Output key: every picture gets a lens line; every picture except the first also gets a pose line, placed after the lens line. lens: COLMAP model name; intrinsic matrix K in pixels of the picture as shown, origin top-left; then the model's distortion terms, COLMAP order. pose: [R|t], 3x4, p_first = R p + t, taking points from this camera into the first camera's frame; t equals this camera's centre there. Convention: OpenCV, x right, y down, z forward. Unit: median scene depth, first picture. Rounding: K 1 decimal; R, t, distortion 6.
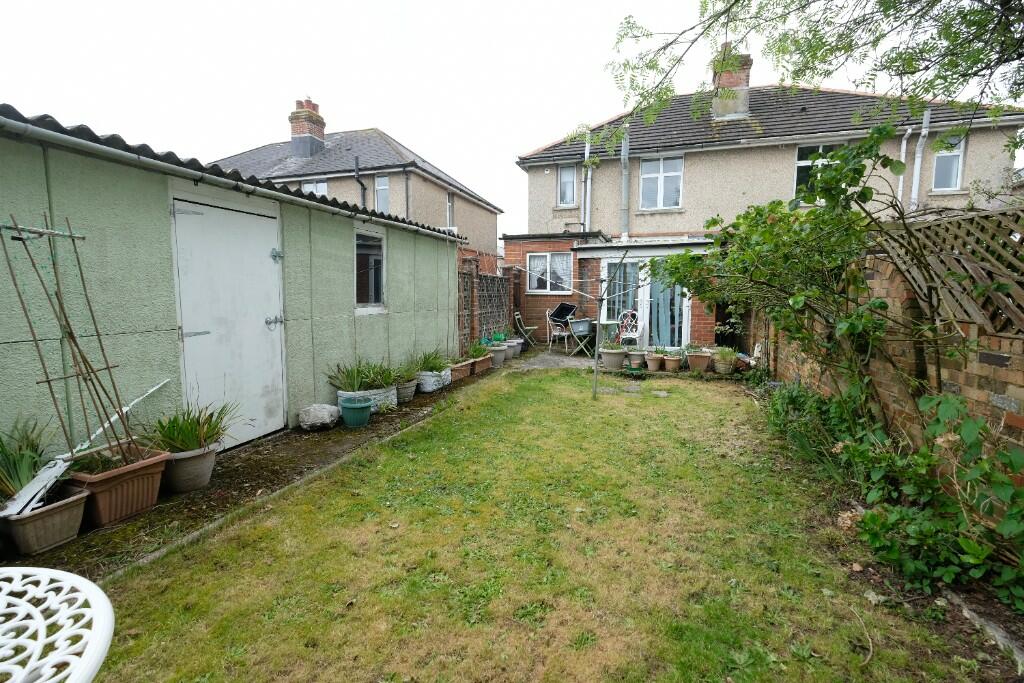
lens RADIAL K [[445.6, 0, 514.5], [0, 445.6, 340.8], [0, 0, 1]] dist [-0.002433, -0.000120]
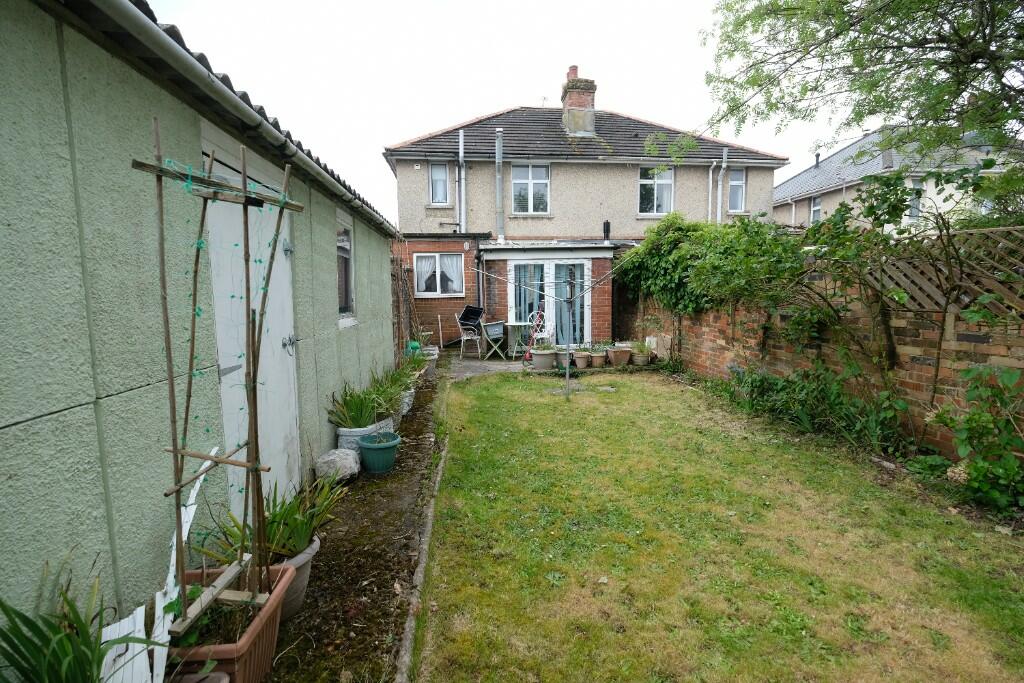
lens RADIAL K [[445.6, 0, 514.5], [0, 445.6, 340.8], [0, 0, 1]] dist [-0.002433, -0.000120]
pose [[0.911337, -0.059287, 0.407370, -0.201314], [0.060744, 0.998109, 0.009370, -0.012788], [-0.407155, 0.016206, 0.913215, 0.084627]]
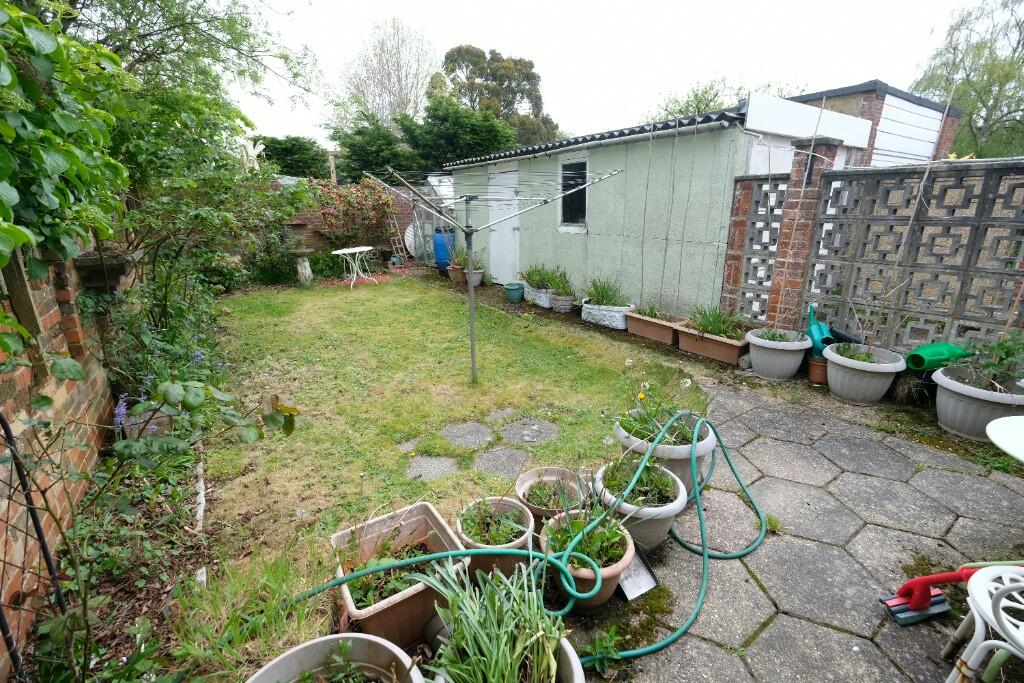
lens RADIAL K [[444.8, 0, 515.3], [0, 444.8, 335.0], [0, 0, 1]] dist [-0.001468, 0.000104]
pose [[-0.620822, 0.214387, -0.754068, 0.387657], [-0.085822, 0.937513, 0.337199, -0.102562], [0.779240, 0.274056, -0.563629, 0.872381]]
